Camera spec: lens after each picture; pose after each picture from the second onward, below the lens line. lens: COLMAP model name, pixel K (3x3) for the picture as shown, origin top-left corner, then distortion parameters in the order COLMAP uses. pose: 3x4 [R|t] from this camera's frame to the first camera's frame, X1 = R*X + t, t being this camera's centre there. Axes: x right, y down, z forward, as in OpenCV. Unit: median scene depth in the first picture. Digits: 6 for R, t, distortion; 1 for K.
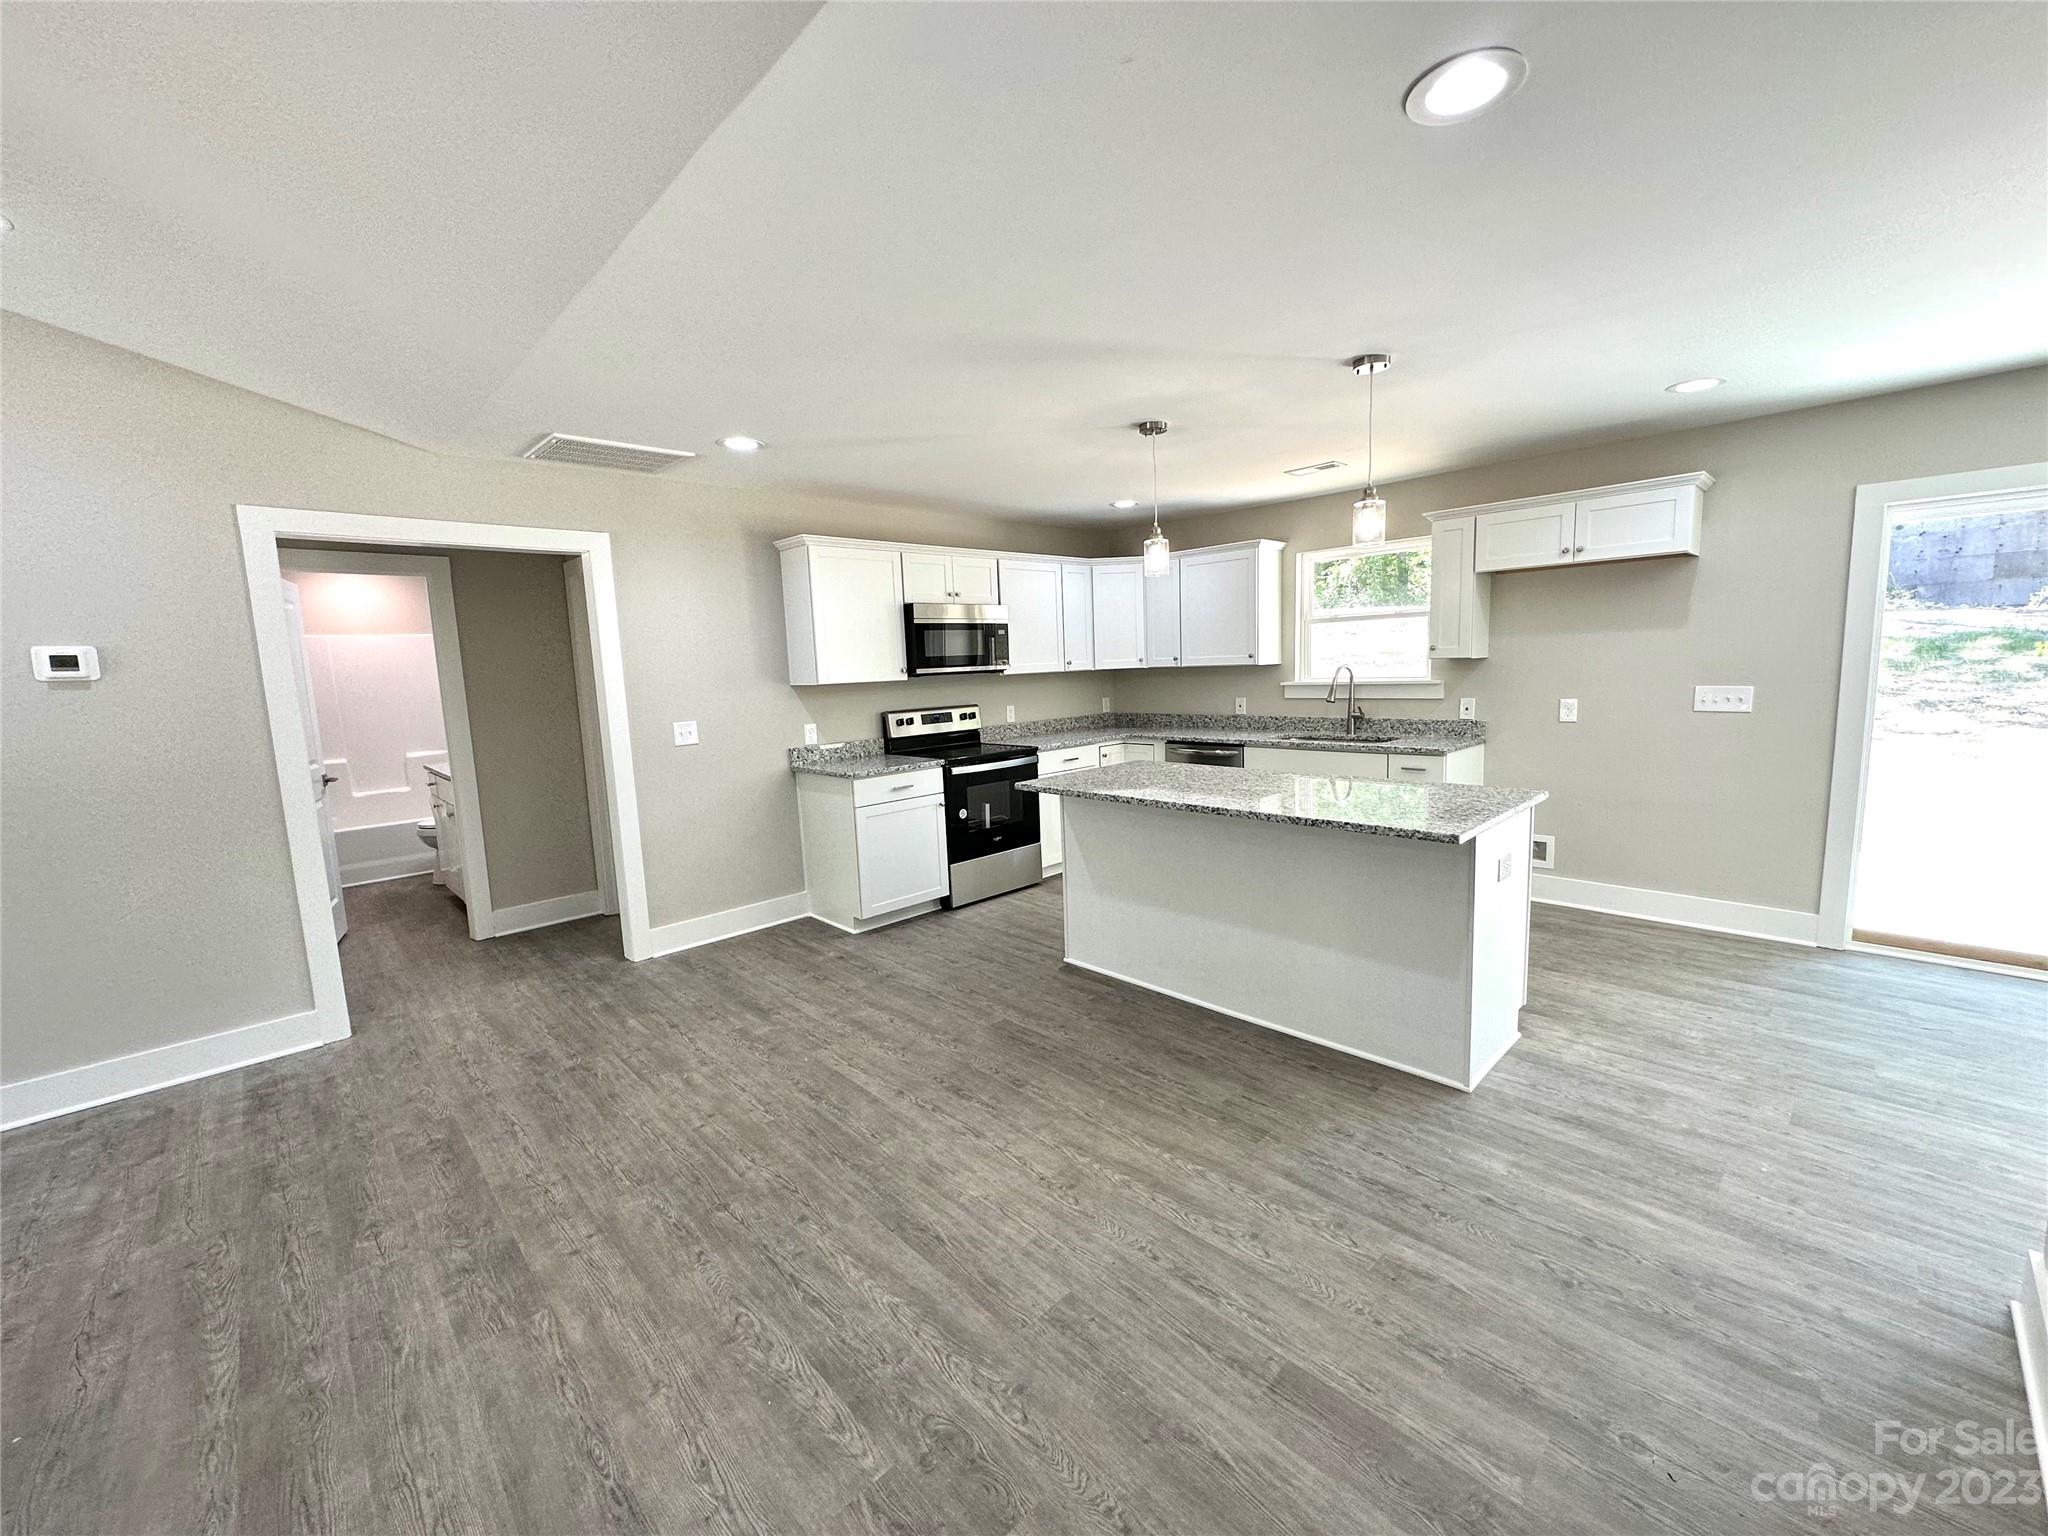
lens RADIAL K [[815.8, 0, 1024.0], [0, 815.8, 768.0], [0, 0, 1]] dist [0.000710, 0.000201]
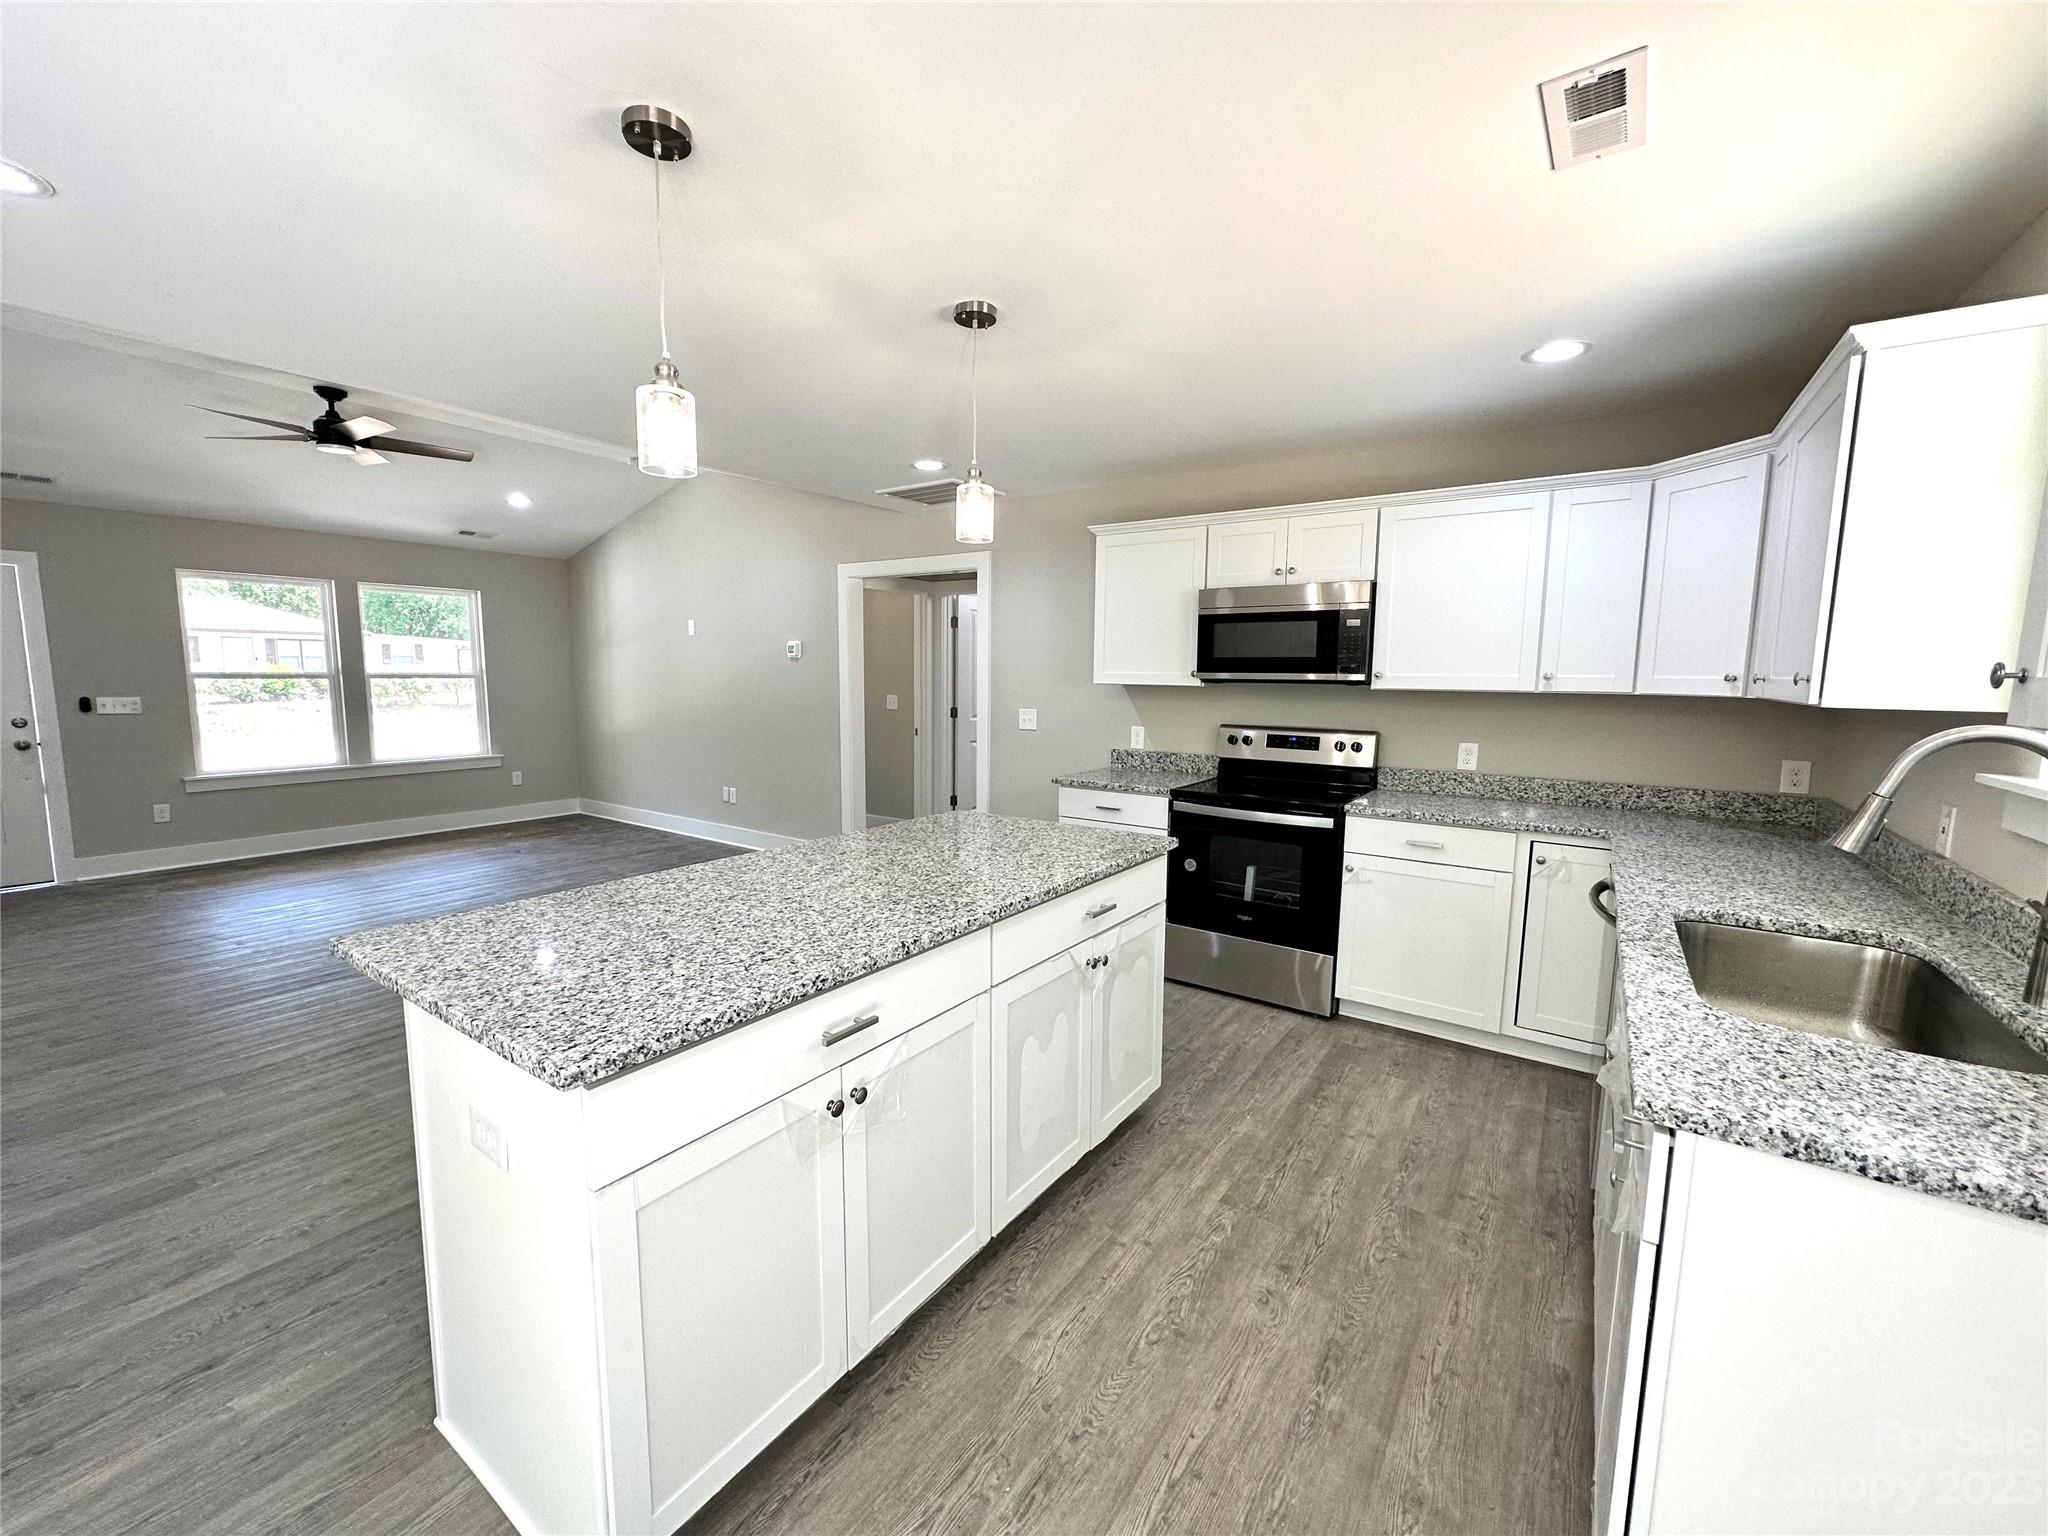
lens RADIAL K [[818.4, 0, 1024.0], [0, 818.4, 768.0], [0, 0, 1]] dist [-0.001136, -0.000132]
pose [[0.197726, 0.157227, -0.967566, 0.806501], [-0.144372, 0.980960, 0.129901, -0.142964], [0.969568, 0.114005, 0.216660, 0.883809]]
